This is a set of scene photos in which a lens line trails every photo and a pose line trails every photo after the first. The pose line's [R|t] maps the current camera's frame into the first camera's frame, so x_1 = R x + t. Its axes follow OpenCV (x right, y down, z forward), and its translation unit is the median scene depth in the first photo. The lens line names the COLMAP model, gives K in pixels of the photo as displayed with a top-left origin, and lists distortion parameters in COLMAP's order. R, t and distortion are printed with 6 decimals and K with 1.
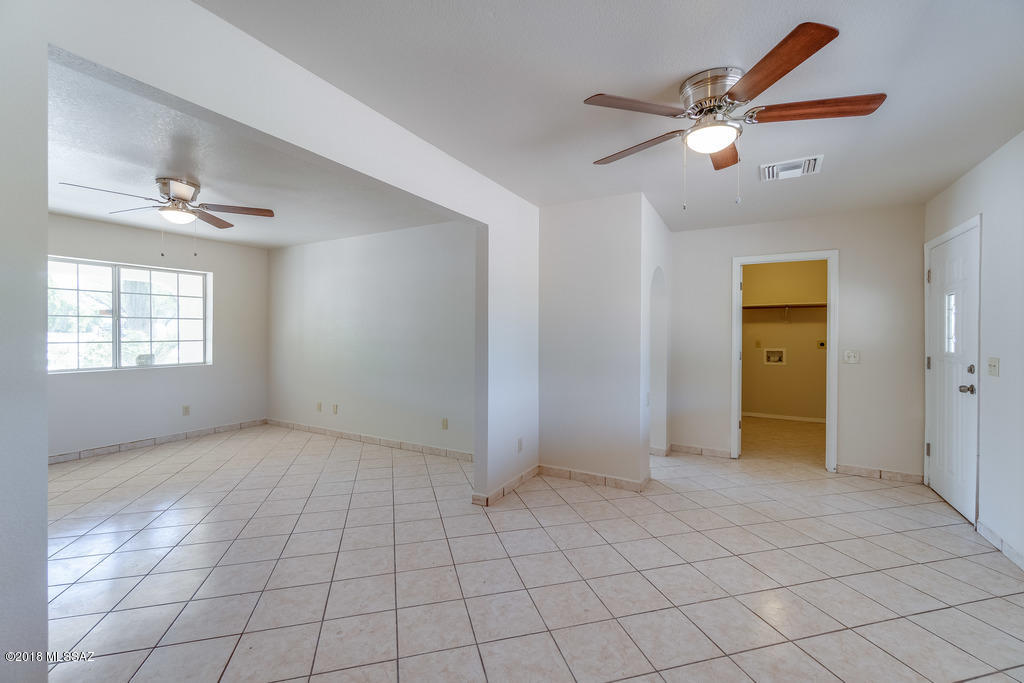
lens RADIAL K [[445.4, 0, 509.4], [0, 445.4, 334.3], [0, 0, 1]] dist [0.023235, -0.000078]
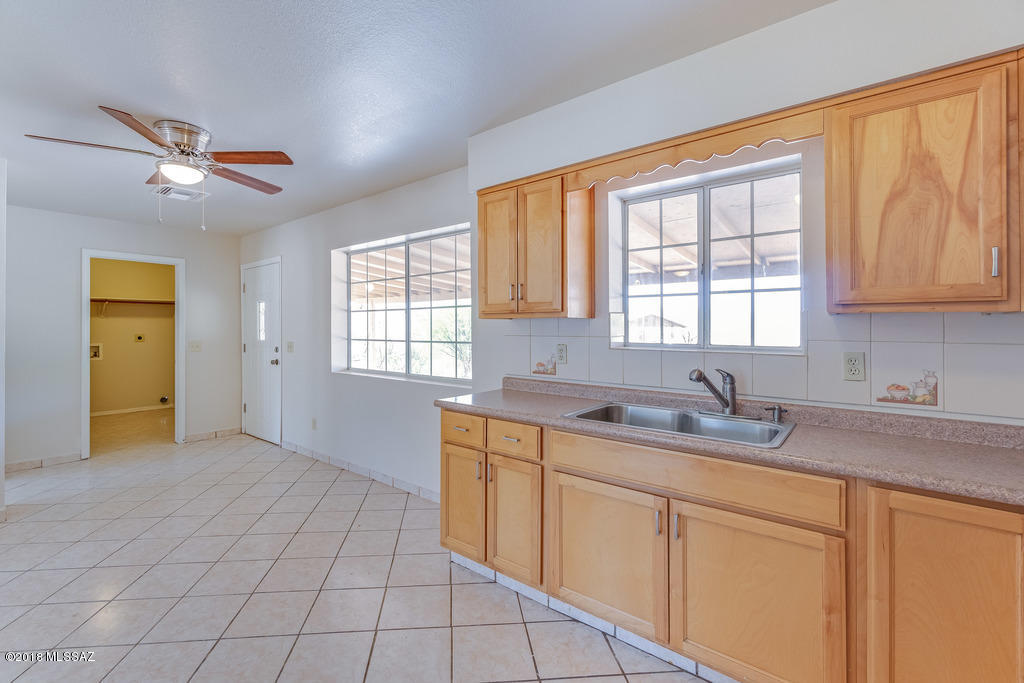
lens RADIAL K [[439.9, 0, 509.0], [0, 439.9, 323.2], [0, 0, 1]] dist [-0.002360, -0.000279]
pose [[0.157006, 0.004154, 0.987589, -0.295610], [0.005459, 0.999972, -0.005074, -0.003653], [-0.987583, 0.006188, 0.156979, -0.043632]]
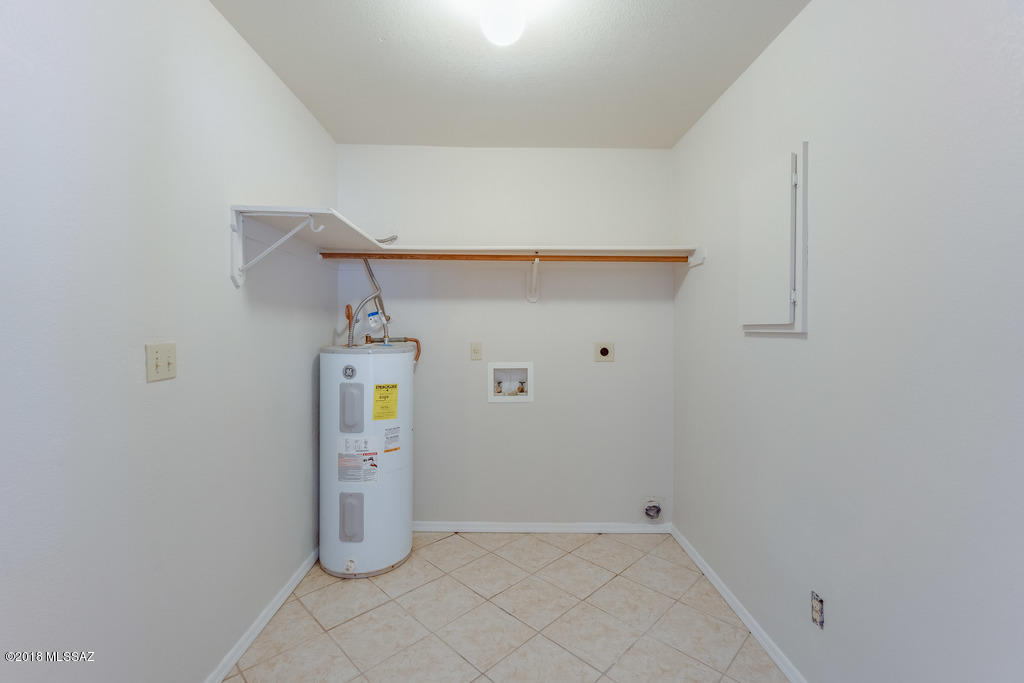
lens RADIAL K [[445.4, 0, 509.4], [0, 445.4, 334.3], [0, 0, 1]] dist [0.023235, -0.000078]
pose [[0.857791, -0.008530, 0.513929, 0.587362], [0.007917, 0.999963, 0.003384, 0.007125], [-0.513938, 0.001166, 0.857826, 1.005261]]
